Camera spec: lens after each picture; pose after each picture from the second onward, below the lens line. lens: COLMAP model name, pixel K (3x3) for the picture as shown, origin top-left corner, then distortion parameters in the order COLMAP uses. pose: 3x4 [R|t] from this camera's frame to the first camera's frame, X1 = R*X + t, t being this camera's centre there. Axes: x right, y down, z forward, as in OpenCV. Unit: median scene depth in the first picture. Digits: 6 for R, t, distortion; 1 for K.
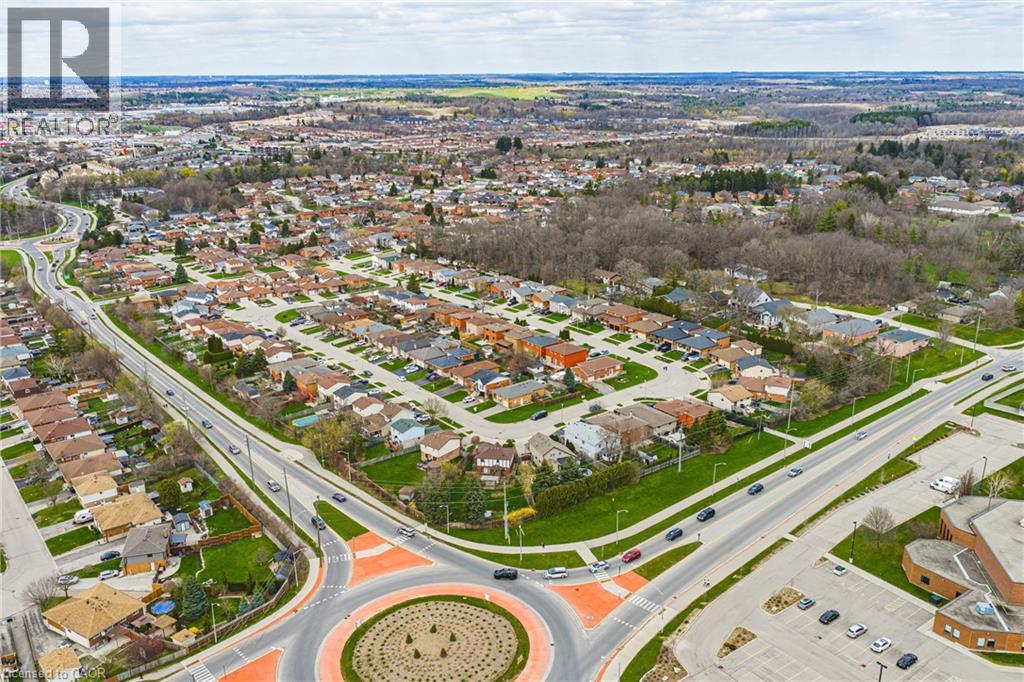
lens RADIAL K [[879.2, 0, 512.0], [0, 879.2, 341.0], [0, 0, 1]] dist [0.006667, 0.010864]
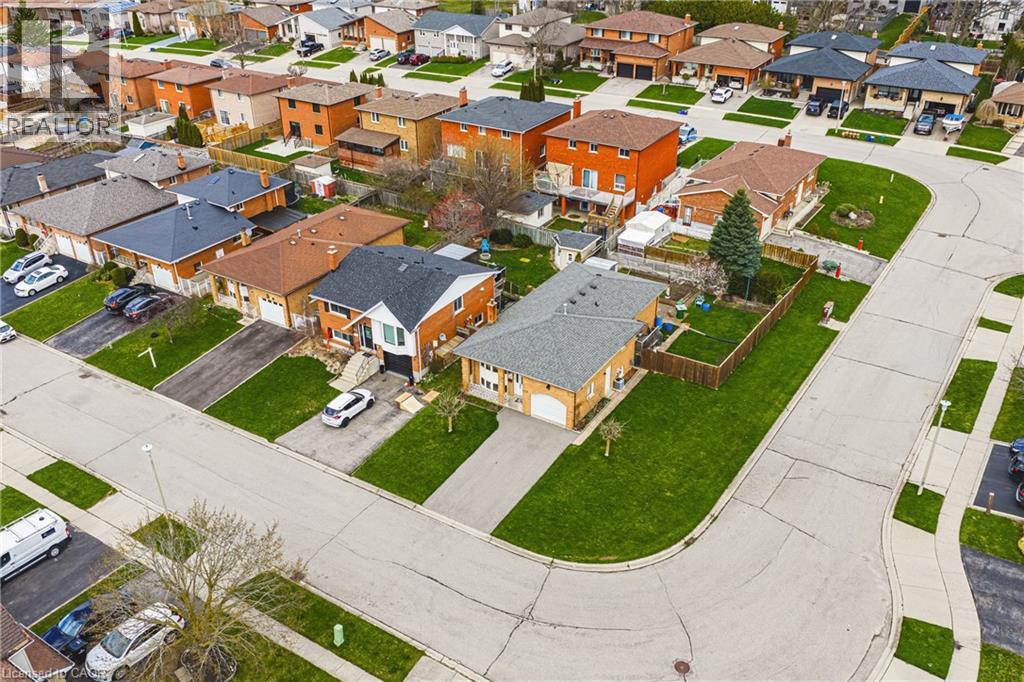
lens RADIAL K [[879.2, 0, 512.0], [0, 879.2, 341.0], [0, 0, 1]] dist [0.006667, 0.010864]
pose [[0.941518, -0.167767, 0.292230, -0.061632], [0.105268, 0.970283, 0.217876, 0.009025], [-0.320098, -0.174371, 0.931199, 0.695227]]
